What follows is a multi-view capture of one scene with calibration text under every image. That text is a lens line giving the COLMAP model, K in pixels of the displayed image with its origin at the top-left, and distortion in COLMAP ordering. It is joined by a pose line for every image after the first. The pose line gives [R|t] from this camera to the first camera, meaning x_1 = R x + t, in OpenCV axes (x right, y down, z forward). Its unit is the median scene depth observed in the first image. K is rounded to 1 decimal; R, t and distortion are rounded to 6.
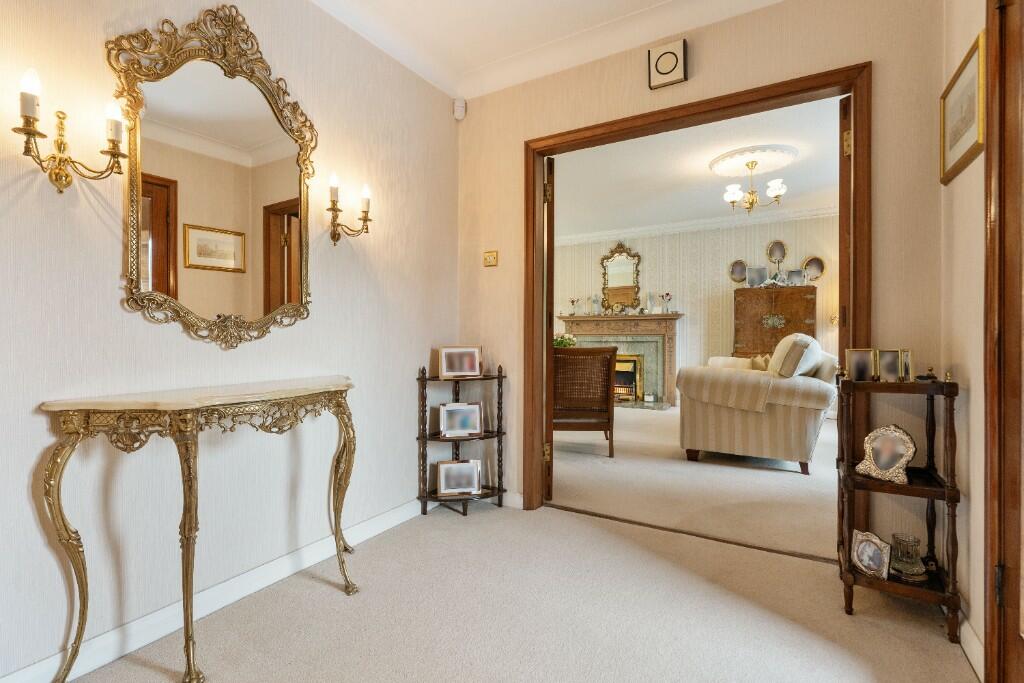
lens RADIAL K [[493.9, 0, 512.0], [0, 493.9, 341.5], [0, 0, 1]] dist [-0.000914, -0.000116]
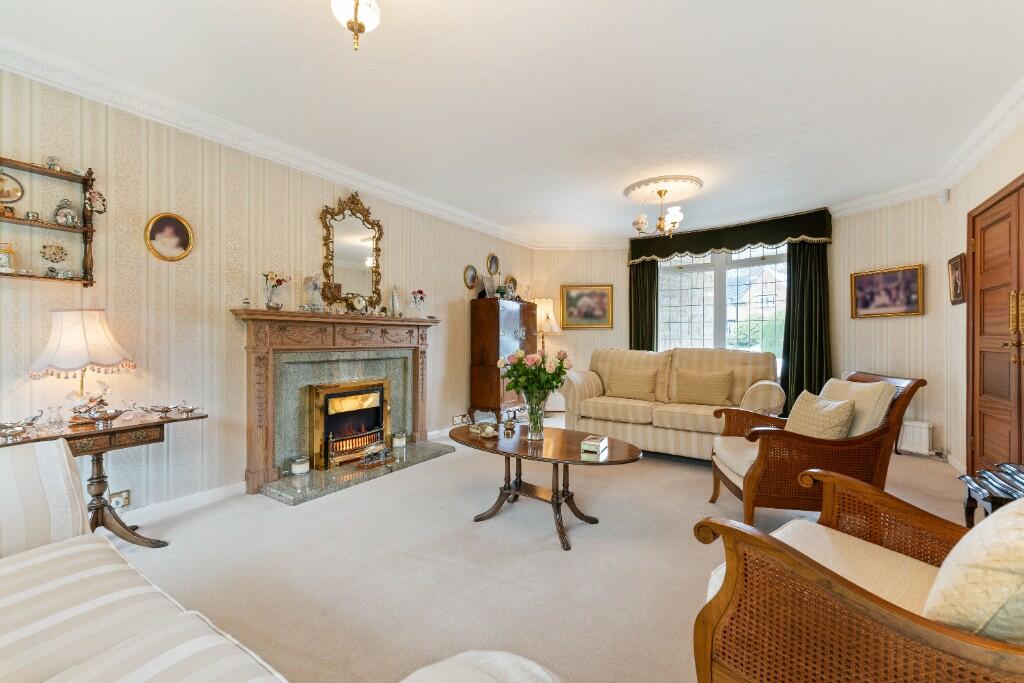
lens RADIAL K [[416.2, 0, 512.0], [0, 416.2, 341.5], [0, 0, 1]] dist [0.000648, 0.000224]
pose [[0.076748, -0.004144, 0.997042, -0.313075], [0.004482, 0.999983, 0.003811, -0.026655], [-0.997040, 0.004176, 0.076765, 0.892153]]
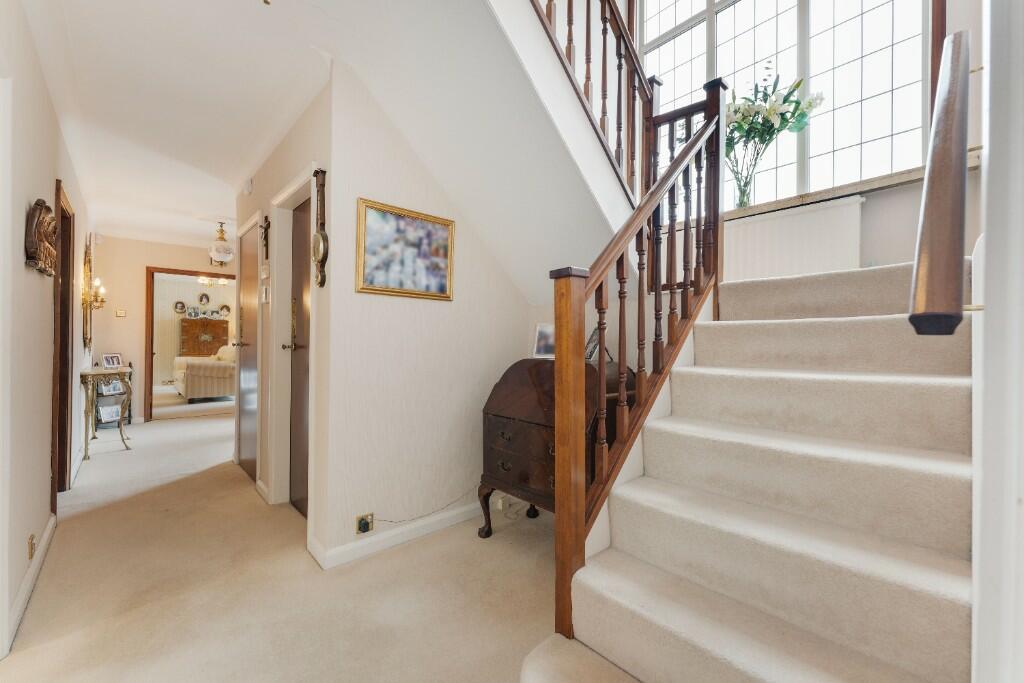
lens RADIAL K [[416.2, 0, 512.0], [0, 416.2, 341.5], [0, 0, 1]] dist [0.000648, 0.000224]
pose [[0.305679, 0.004756, 0.952123, -0.583970], [0.000241, 0.999987, -0.005073, -0.015771], [-0.952135, 0.001781, 0.305673, -0.560555]]
